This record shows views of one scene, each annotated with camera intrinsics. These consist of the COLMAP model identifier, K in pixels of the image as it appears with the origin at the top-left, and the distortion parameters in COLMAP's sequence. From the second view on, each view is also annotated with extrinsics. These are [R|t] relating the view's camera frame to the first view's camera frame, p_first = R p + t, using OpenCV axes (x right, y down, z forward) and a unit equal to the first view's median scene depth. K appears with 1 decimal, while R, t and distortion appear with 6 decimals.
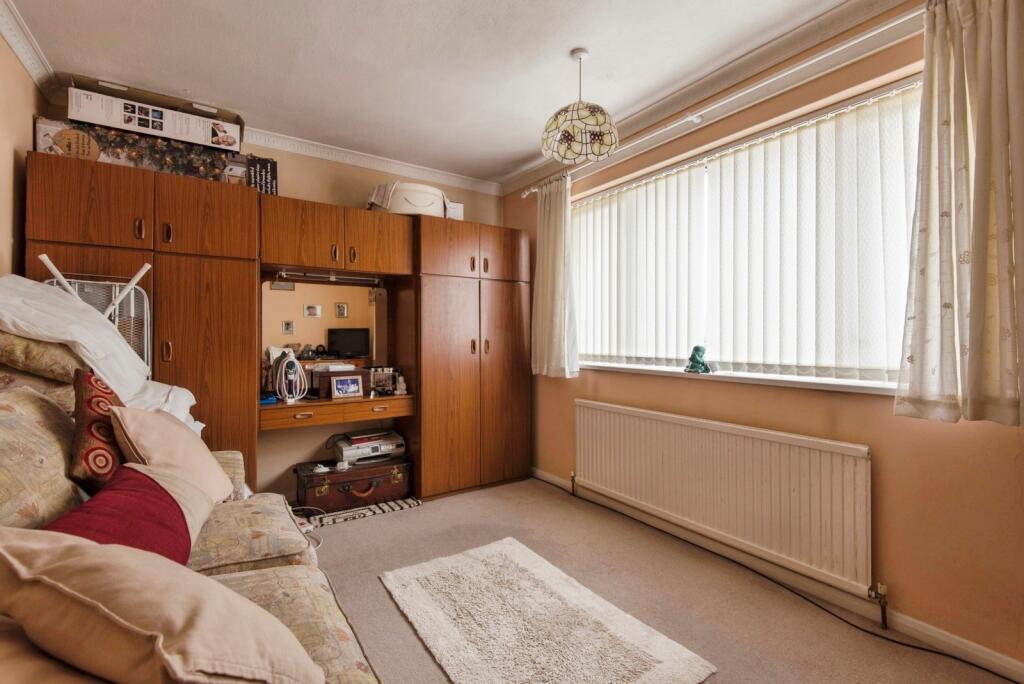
lens RADIAL K [[461.8, 0, 512.0], [0, 461.8, 342.0], [0, 0, 1]] dist [-0.001303, -0.000731]
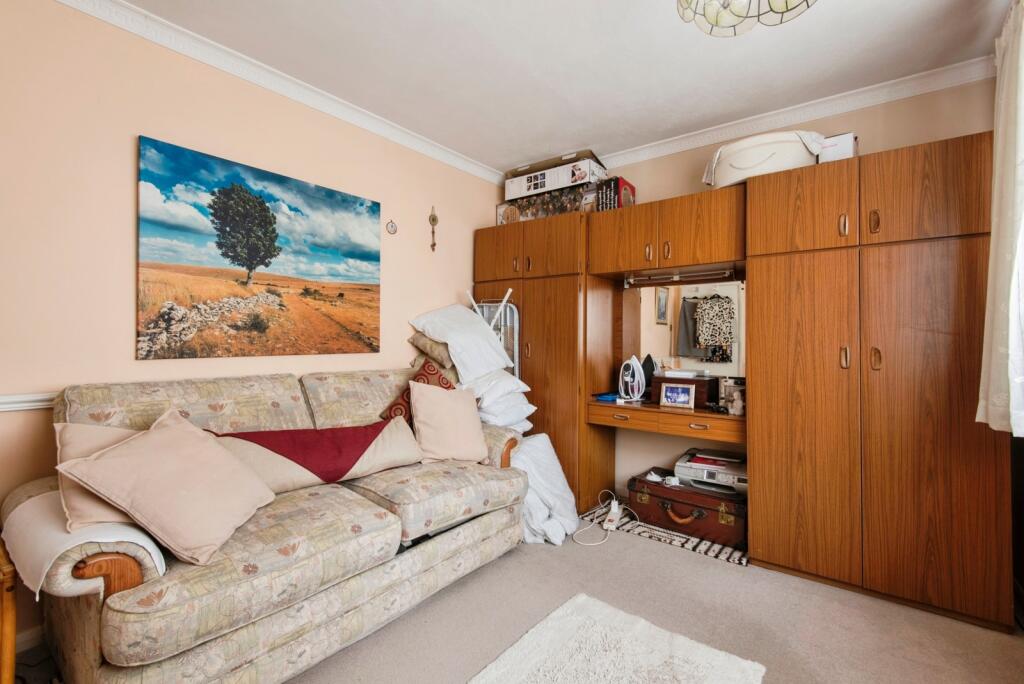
lens RADIAL K [[466.2, 0, 512.0], [0, 466.2, 336.6], [0, 0, 1]] dist [0.010478, -0.000946]
pose [[0.299354, 0.000419, -0.954142, 0.464504], [-0.014271, 0.999890, -0.004038, -0.011919], [0.954036, 0.014825, 0.299327, 0.452731]]
